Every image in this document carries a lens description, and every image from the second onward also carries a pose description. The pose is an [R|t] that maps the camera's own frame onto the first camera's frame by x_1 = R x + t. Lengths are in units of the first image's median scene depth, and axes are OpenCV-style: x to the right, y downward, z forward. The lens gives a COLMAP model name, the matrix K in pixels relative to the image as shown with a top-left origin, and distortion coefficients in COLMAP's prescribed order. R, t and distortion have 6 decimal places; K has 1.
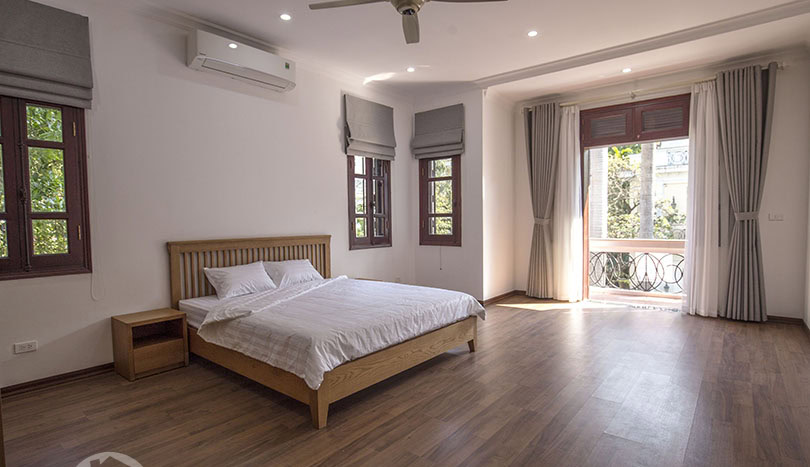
lens RADIAL K [[410.2, 0, 405.0], [0, 410.2, 233.5], [0, 0, 1]] dist [-0.019593, 0.000208]
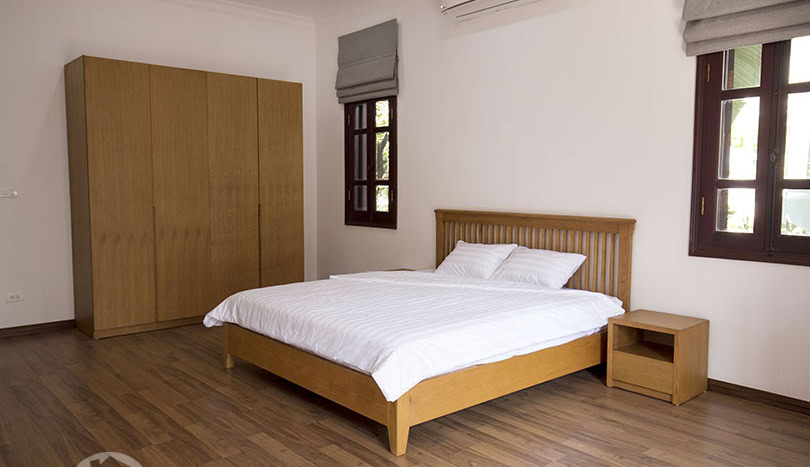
lens RADIAL K [[633.1, 0, 404.7], [0, 633.1, 230.1], [0, 0, 1]] dist [0.000006, 0.001129]
pose [[-0.172291, 0.082805, -0.981560, 1.045395], [-0.033607, 0.995386, 0.089870, -0.071895], [0.984473, 0.048471, -0.168713, 1.282252]]
